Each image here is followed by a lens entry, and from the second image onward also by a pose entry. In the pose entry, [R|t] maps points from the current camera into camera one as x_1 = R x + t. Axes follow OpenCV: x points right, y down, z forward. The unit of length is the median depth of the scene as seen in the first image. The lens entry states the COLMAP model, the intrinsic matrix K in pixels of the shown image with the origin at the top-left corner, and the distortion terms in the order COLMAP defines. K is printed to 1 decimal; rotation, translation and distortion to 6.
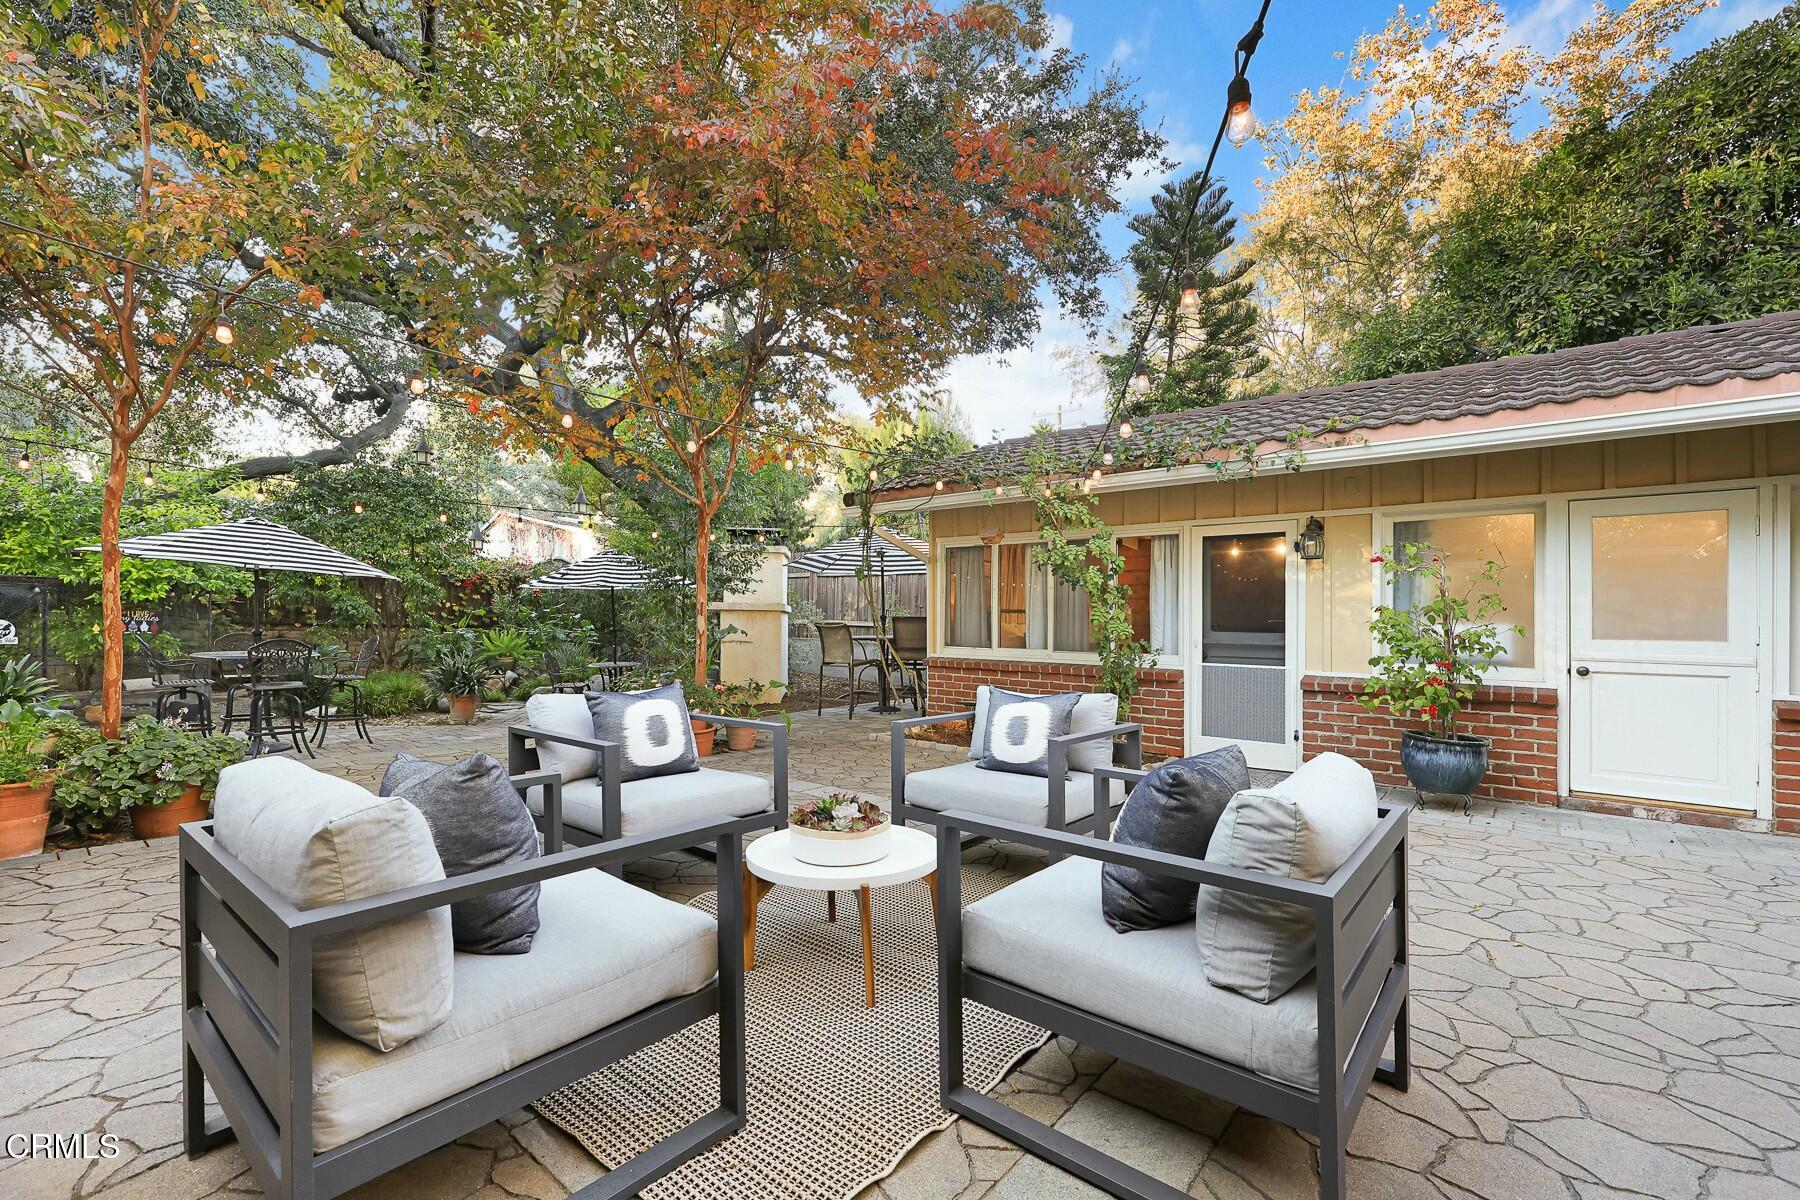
lens RADIAL K [[744.7, 0, 900.4], [0, 744.7, 633.7], [0, 0, 1]] dist [-0.001588, -0.000416]
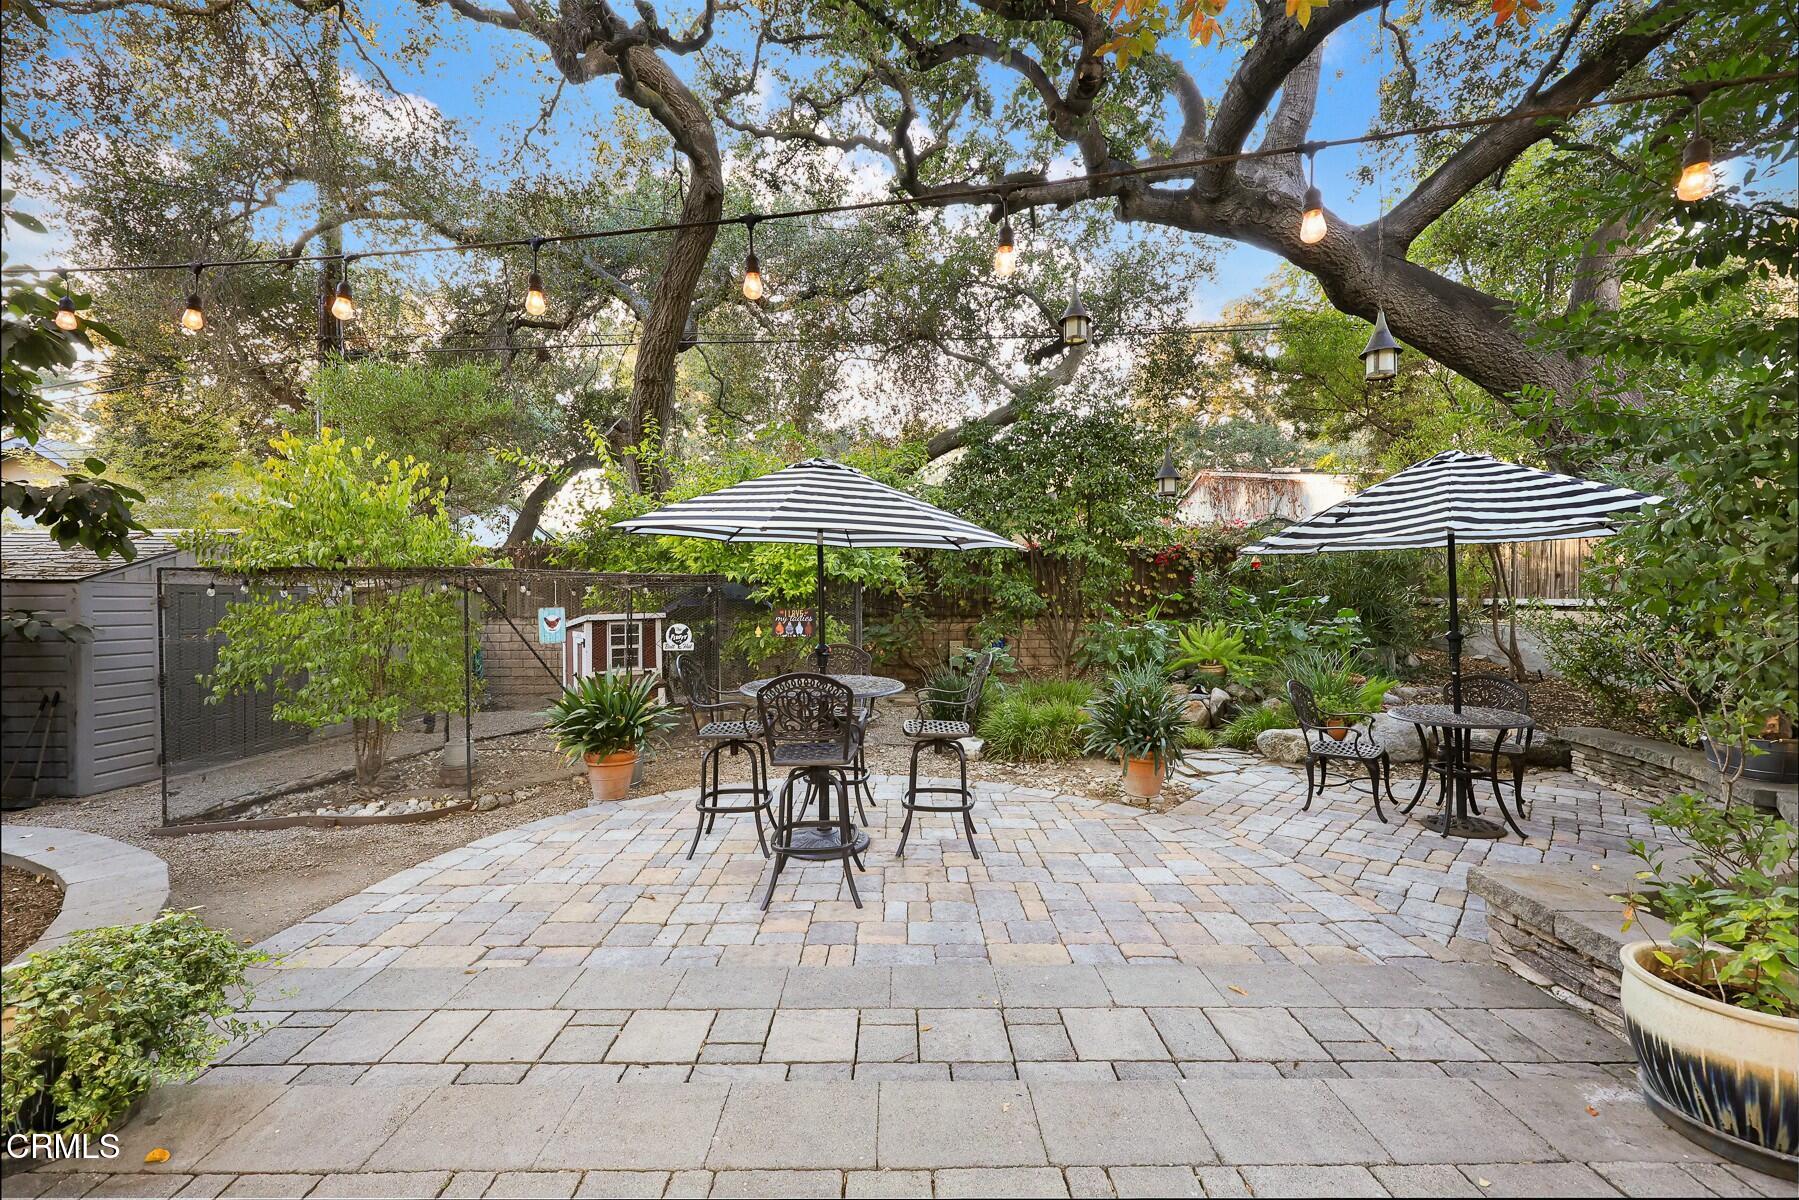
lens RADIAL K [[727.7, 0, 904.2], [0, 727.7, 609.2], [0, 0, 1]] dist [-0.006327, -0.000046]
pose [[0.636371, -0.009355, -0.771327, -0.367422], [0.008862, 0.999949, -0.004816, -0.031006], [0.771332, -0.003771, 0.636421, 0.677797]]
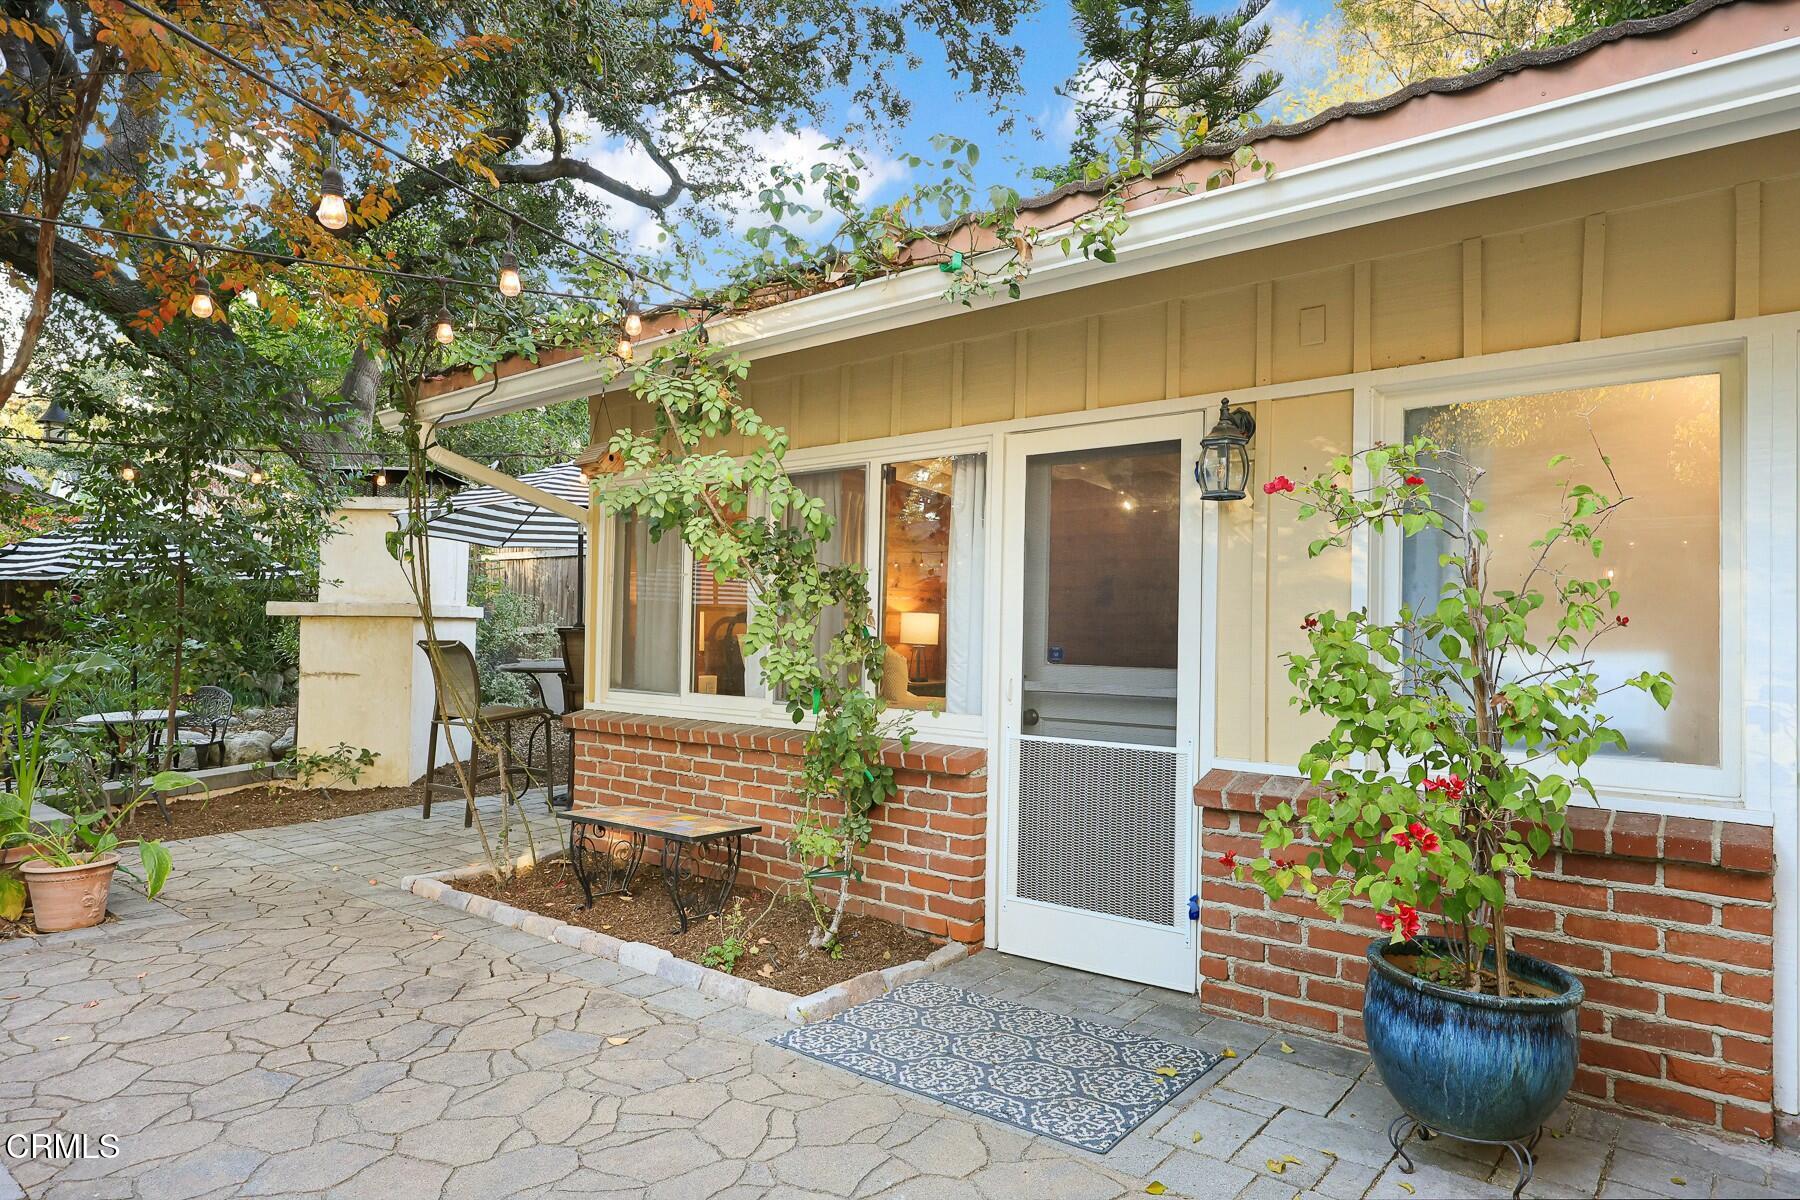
lens RADIAL K [[1043.3, 0, 945.9], [0, 1043.3, 648.6], [0, 0, 1]] dist [-0.000104, 0.000195]
pose [[0.999418, -0.010776, 0.032351, 0.261181], [0.010388, 0.999872, 0.012135, -0.016100], [-0.032478, -0.011792, 0.999403, 0.283177]]
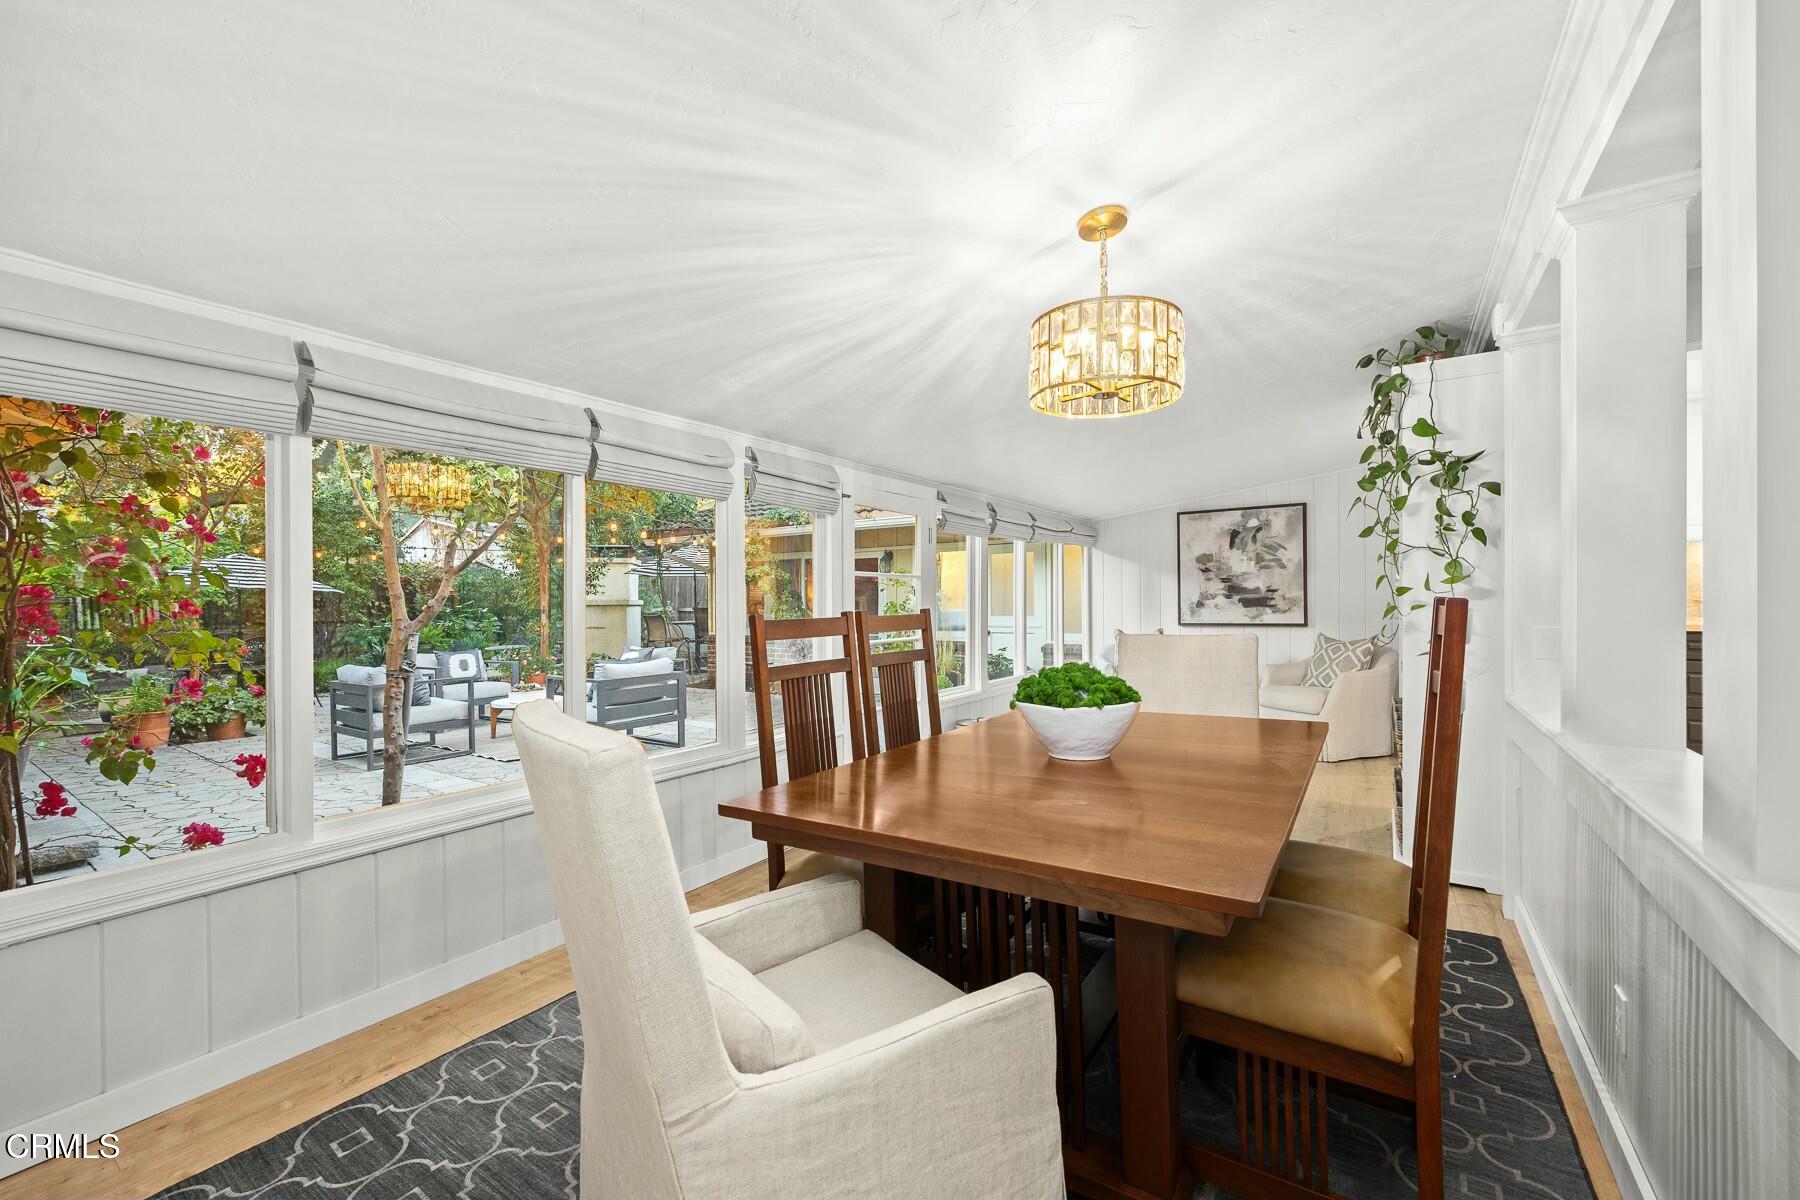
lens RADIAL K [[728.1, 0, 898.7], [0, 728.1, 600.7], [0, 0, 1]] dist [-0.006327, -0.000046]
pose [[0.996551, -0.026152, 0.078751, 0.309964], [0.027329, 0.999530, -0.013905, -0.007277], [-0.078350, 0.016009, 0.996797, -0.518440]]
